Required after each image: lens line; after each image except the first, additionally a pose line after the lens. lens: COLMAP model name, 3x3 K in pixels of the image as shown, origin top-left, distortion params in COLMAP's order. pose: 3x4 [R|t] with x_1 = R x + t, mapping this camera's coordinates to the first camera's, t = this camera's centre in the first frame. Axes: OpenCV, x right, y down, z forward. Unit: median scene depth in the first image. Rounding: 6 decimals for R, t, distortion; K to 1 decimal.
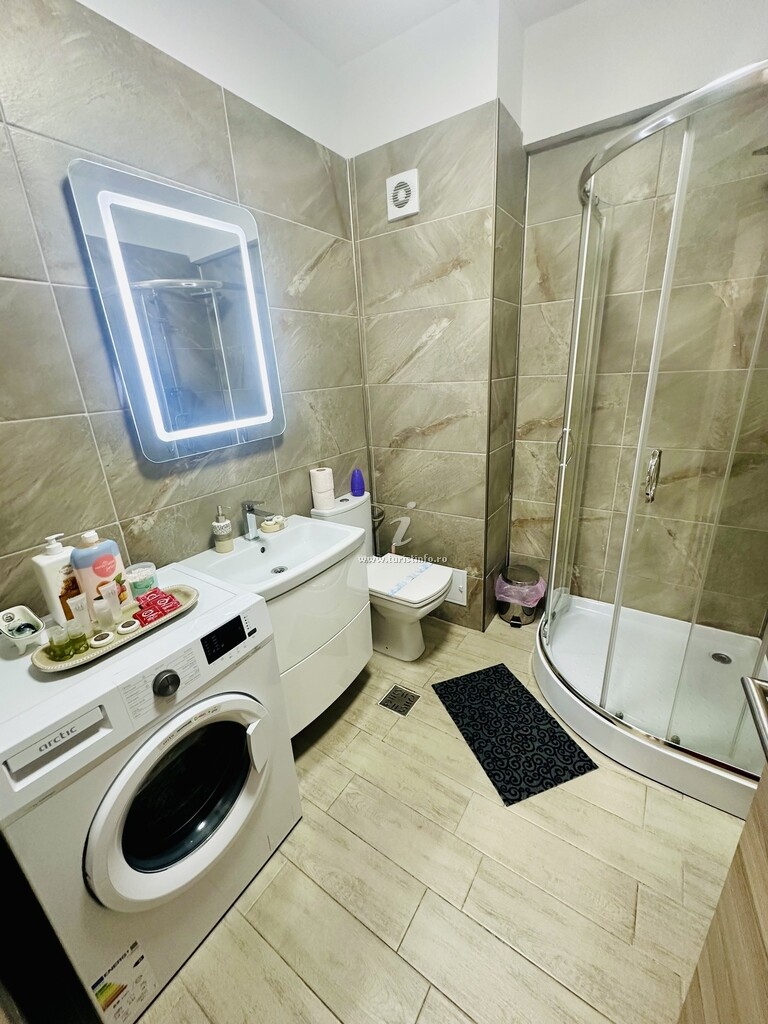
lens RADIAL K [[408.6, 0, 384.2], [0, 408.6, 510.4], [0, 0, 1]] dist [-0.003281, 0.000578]
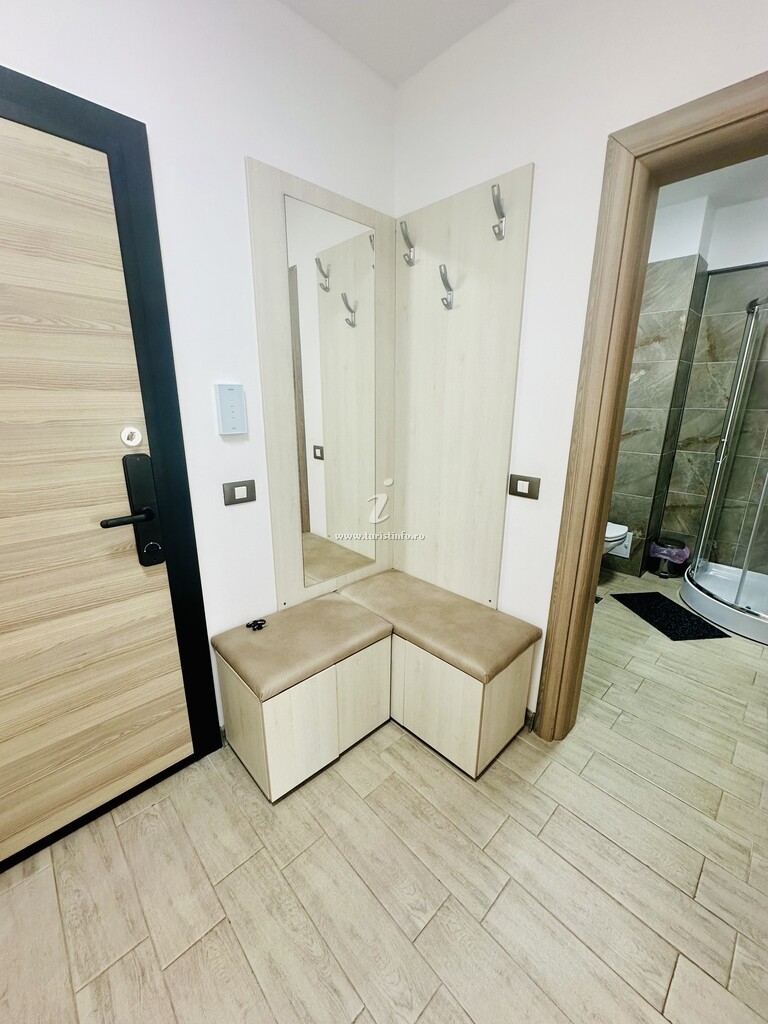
lens RADIAL K [[408.6, 0, 384.2], [0, 408.6, 510.4], [0, 0, 1]] dist [-0.003281, 0.000578]
pose [[0.975277, 0.113218, -0.189780, -0.434678], [-0.123897, 0.991259, -0.045345, 0.259689], [0.182987, 0.067737, 0.980779, -0.673307]]
